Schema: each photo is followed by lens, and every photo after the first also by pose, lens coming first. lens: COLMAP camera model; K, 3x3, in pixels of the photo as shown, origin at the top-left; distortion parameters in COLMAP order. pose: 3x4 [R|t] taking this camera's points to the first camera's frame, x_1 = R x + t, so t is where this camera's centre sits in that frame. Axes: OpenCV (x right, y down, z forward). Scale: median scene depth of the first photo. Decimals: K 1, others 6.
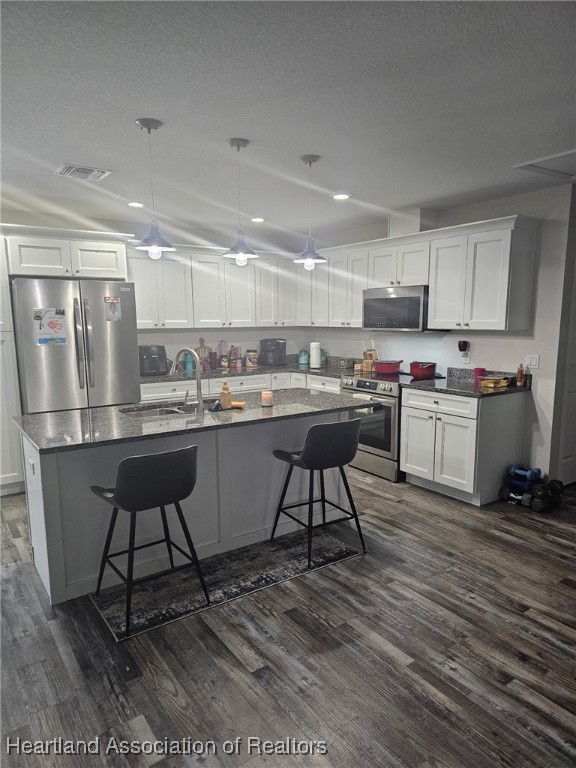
lens RADIAL K [[518.1, 0, 287.4], [0, 518.1, 385.7], [0, 0, 1]] dist [0.050642, -0.010146]
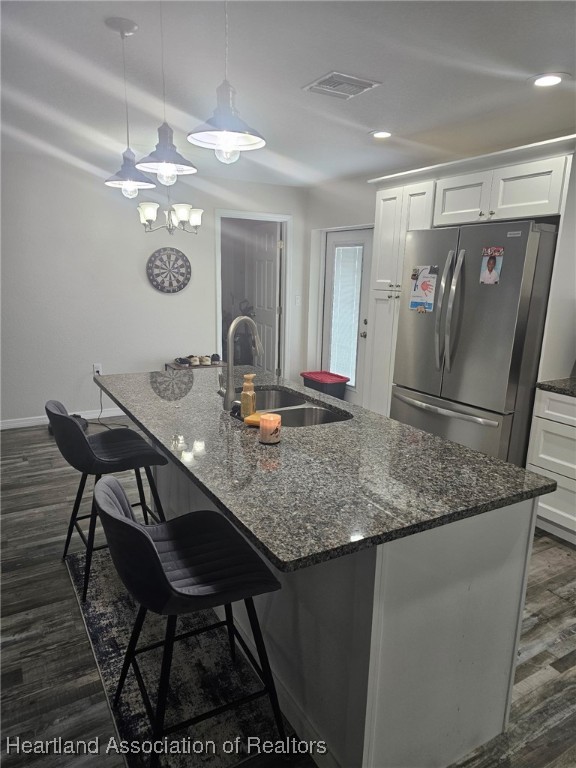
lens RADIAL K [[518.1, 0, 287.8], [0, 518.1, 386.9], [0, 0, 1]] dist [0.050642, -0.010146]
pose [[-0.073661, 0.217673, -0.973238, 0.391562], [-0.161172, 0.960462, 0.227015, -0.116616], [0.984174, 0.173581, -0.035666, 0.854431]]
